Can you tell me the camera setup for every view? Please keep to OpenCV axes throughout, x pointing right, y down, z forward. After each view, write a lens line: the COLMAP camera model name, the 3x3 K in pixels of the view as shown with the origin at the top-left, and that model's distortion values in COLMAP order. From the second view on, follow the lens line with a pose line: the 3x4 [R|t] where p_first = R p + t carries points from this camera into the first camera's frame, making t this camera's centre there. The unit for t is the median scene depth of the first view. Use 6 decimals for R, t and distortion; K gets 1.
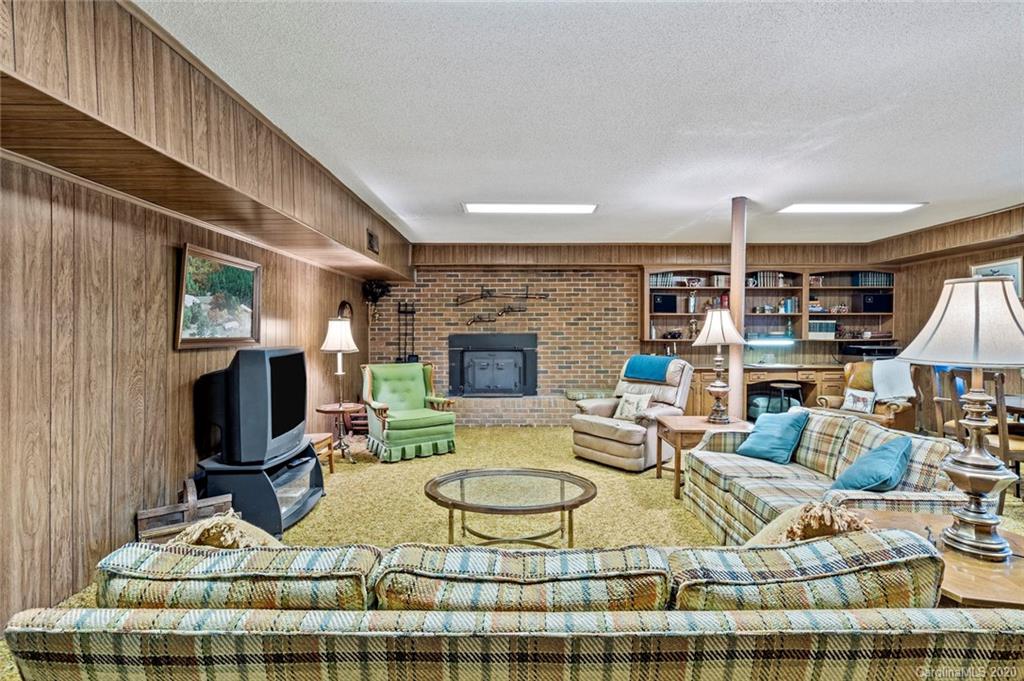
lens RADIAL K [[465.6, 0, 514.8], [0, 465.6, 342.4], [0, 0, 1]] dist [-0.002985, 0.000898]
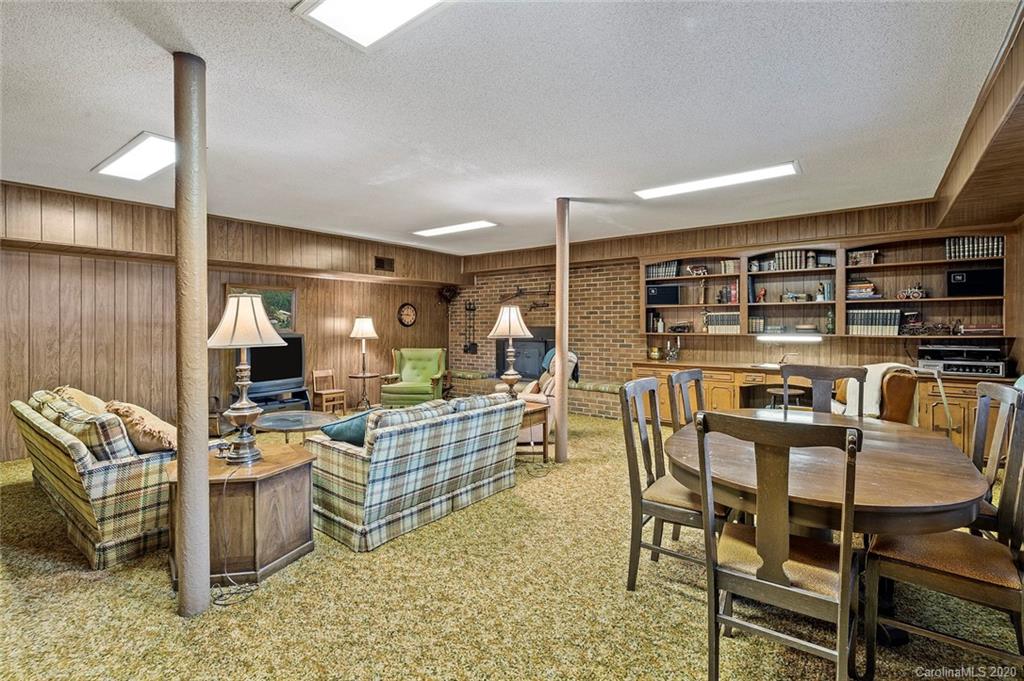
lens RADIAL K [[465.6, 0, 512.7], [0, 465.6, 329.0], [0, 0, 1]] dist [-0.002985, 0.000898]
pose [[0.796439, 0.005990, -0.604689, 0.660440], [-0.012790, 0.999894, -0.006941, -0.004376], [0.604583, 0.013262, 0.796432, 0.060971]]
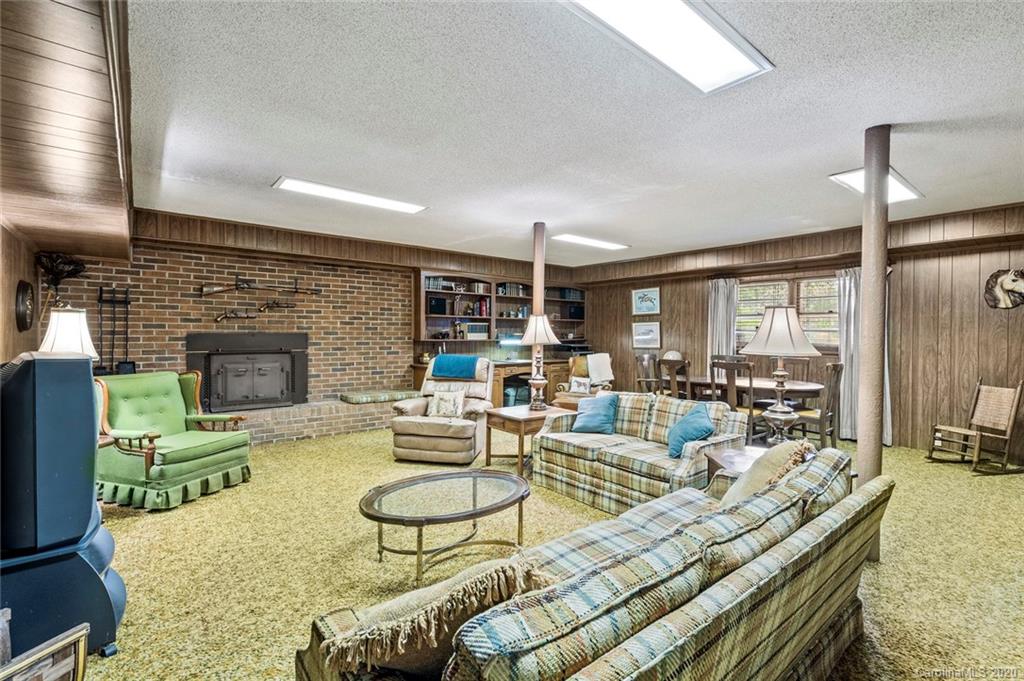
lens RADIAL K [[465.6, 0, 512.8], [0, 465.6, 336.8], [0, 0, 1]] dist [-0.002985, 0.000898]
pose [[0.777553, 0.002640, 0.628812, -0.216010], [0.004258, 0.999946, -0.009463, -0.001967], [-0.628803, 0.010035, 0.777500, 0.065528]]
